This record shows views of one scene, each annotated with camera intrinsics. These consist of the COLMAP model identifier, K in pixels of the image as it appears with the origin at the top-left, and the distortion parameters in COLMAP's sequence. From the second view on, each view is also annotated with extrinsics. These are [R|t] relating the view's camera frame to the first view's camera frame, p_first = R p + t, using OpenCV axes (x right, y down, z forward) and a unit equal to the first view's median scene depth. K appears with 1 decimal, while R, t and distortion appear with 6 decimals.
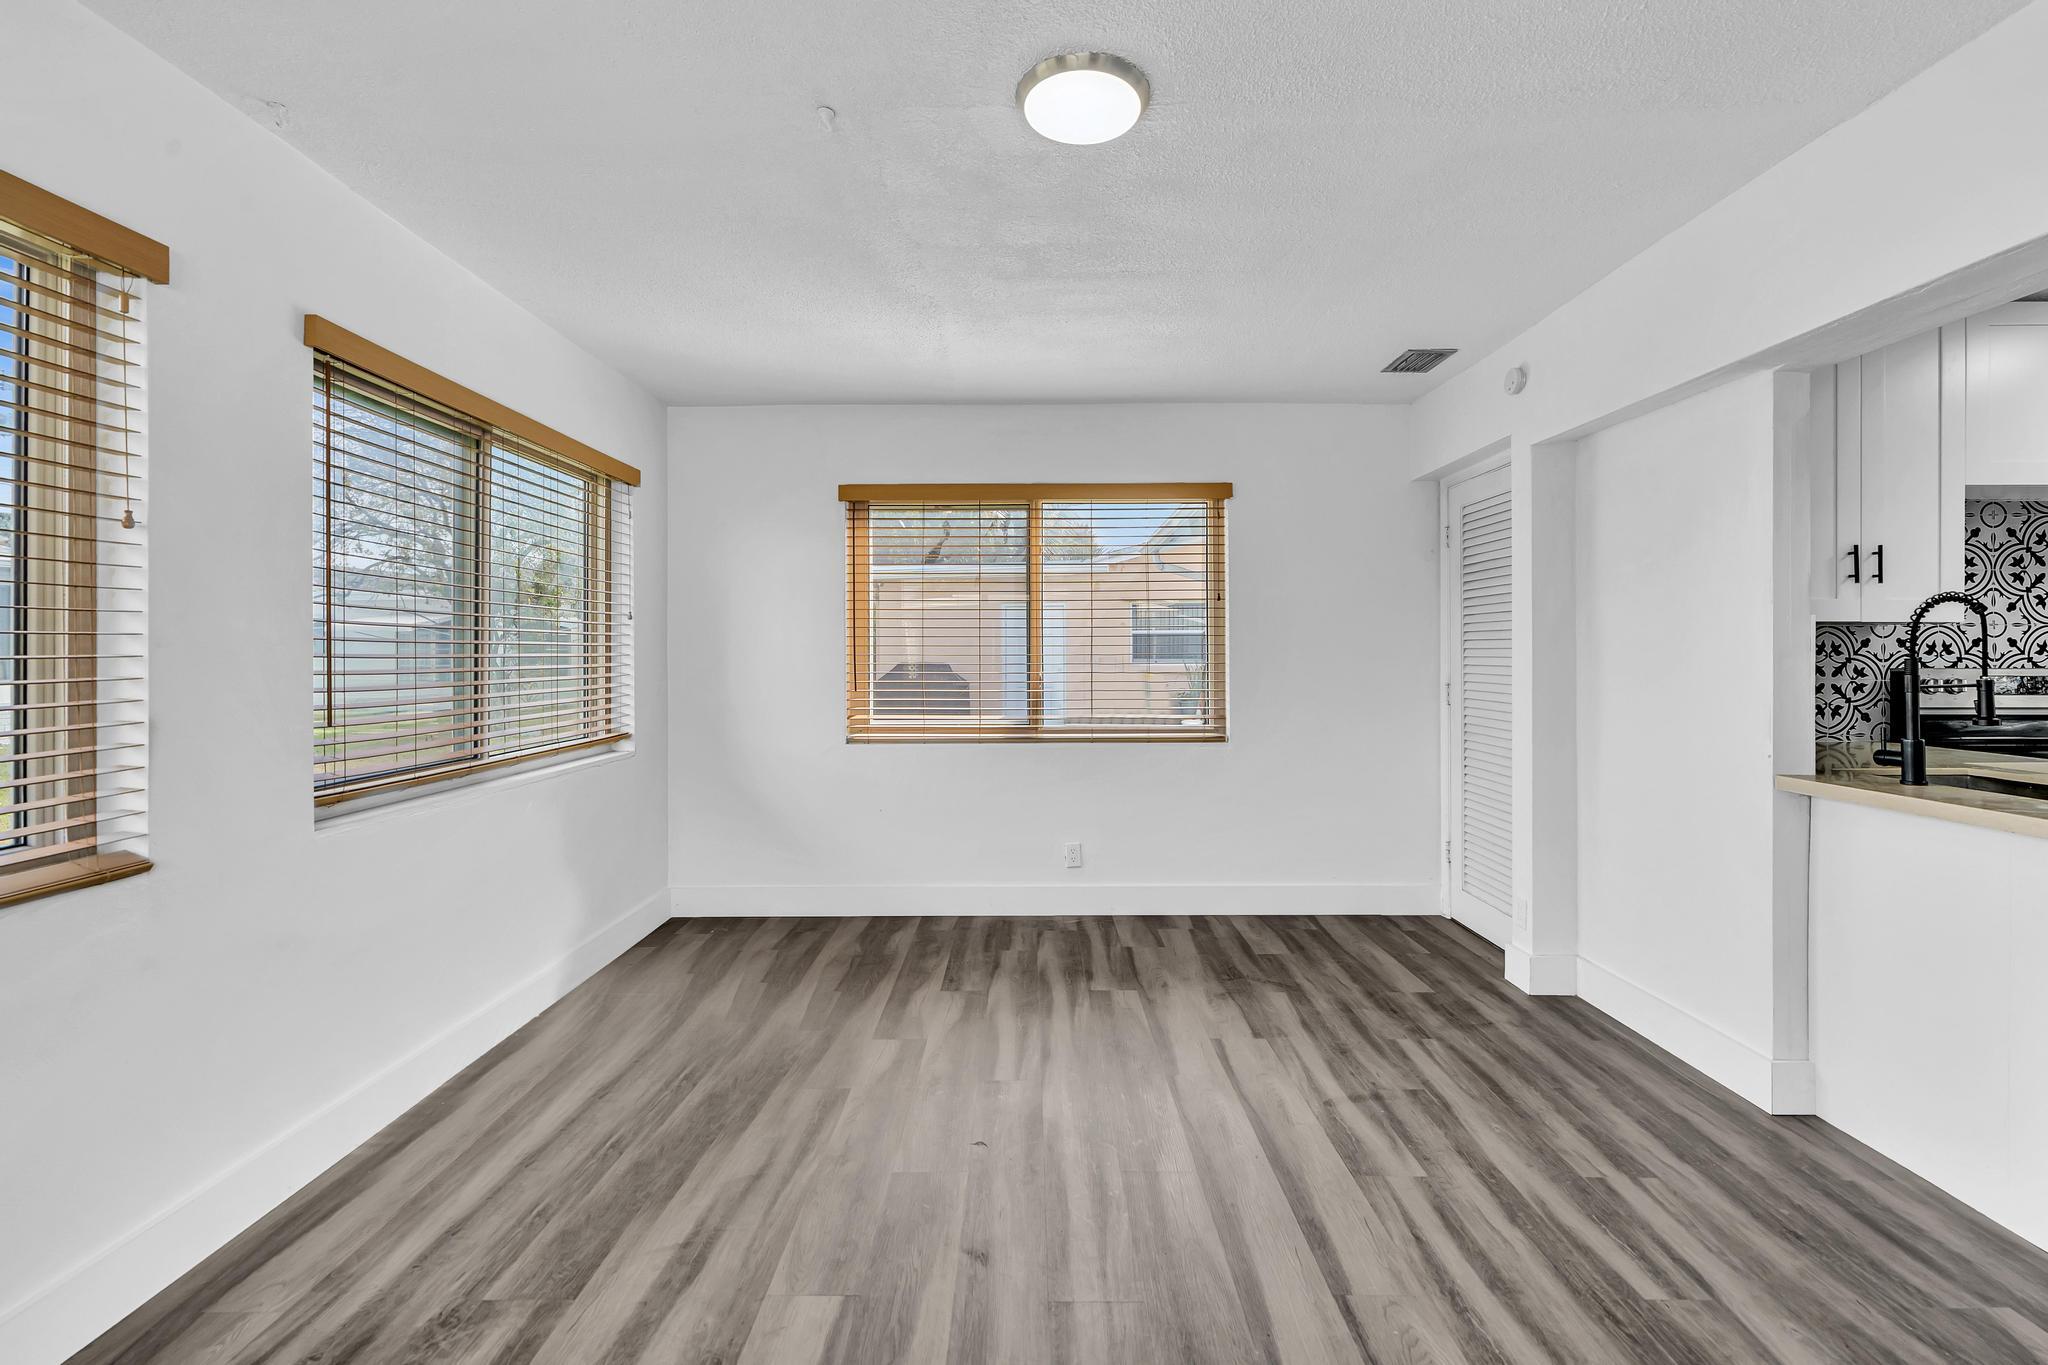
lens RADIAL K [[924.6, 0, 1022.2], [0, 924.6, 657.6], [0, 0, 1]] dist [-0.002872, 0.000204]
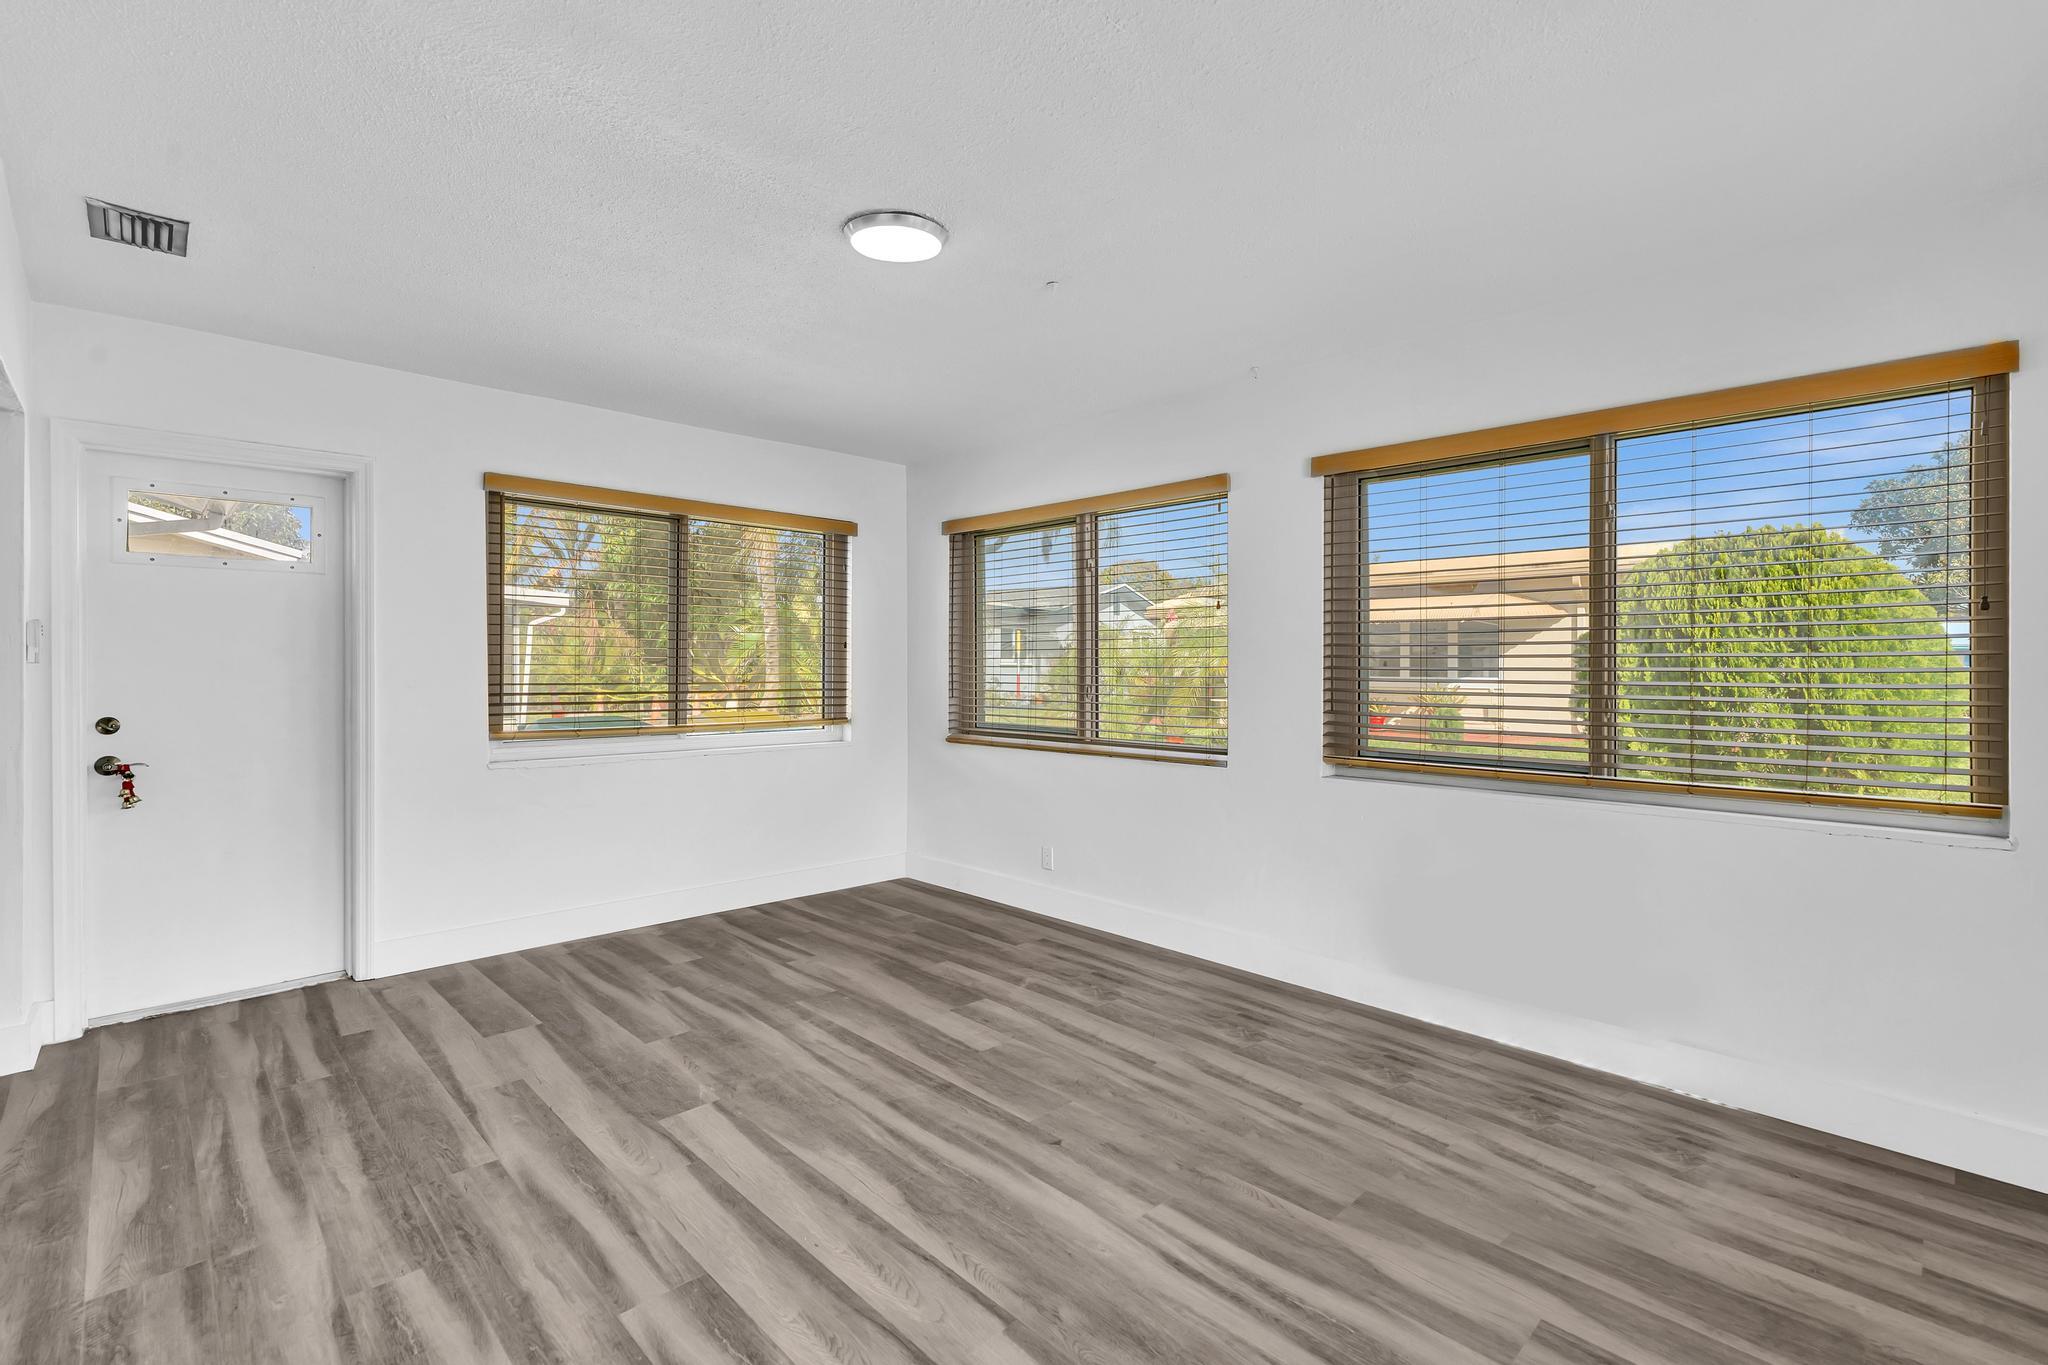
lens RADIAL K [[930.8, 0, 1018.1], [0, 930.8, 667.1], [0, 0, 1]] dist [-0.000603, 0.000035]
pose [[-0.713183, -0.000297, -0.700977, 0.509405], [-0.006000, 0.999966, 0.005680, -0.006296], [0.700952, 0.008257, -0.713161, 1.219715]]
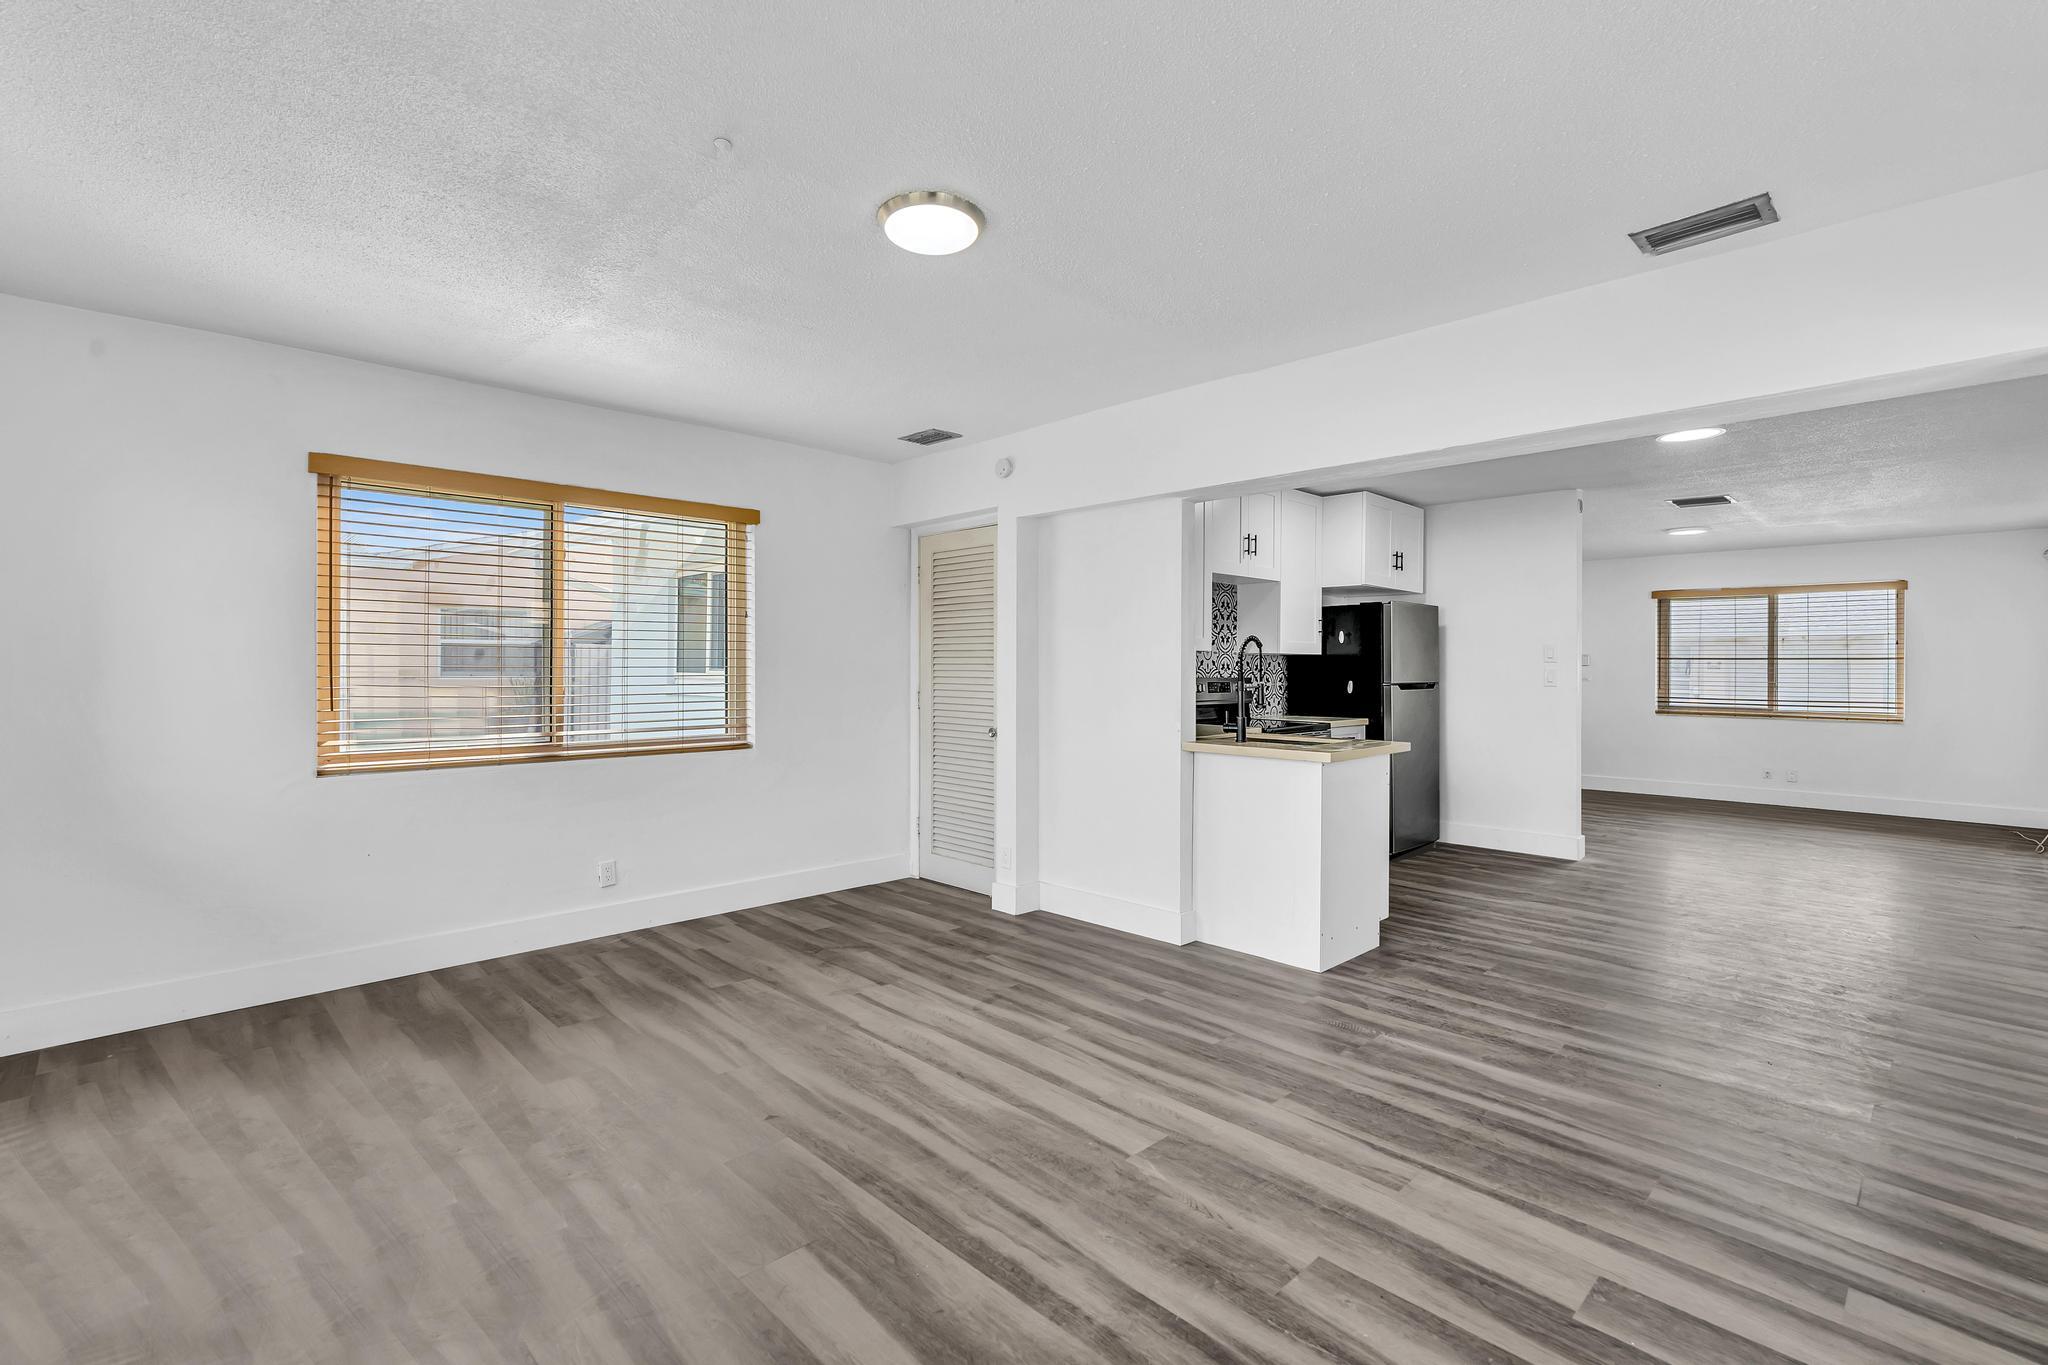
lens RADIAL K [[916.4, 0, 1015.4], [0, 916.4, 672.9], [0, 0, 1]] dist [-0.005342, 0.000576]
pose [[0.714440, 0.000704, 0.699696, -0.424710], [-0.002200, 0.999997, 0.001240, 0.001013], [-0.699693, -0.002425, 0.714440, 0.022280]]
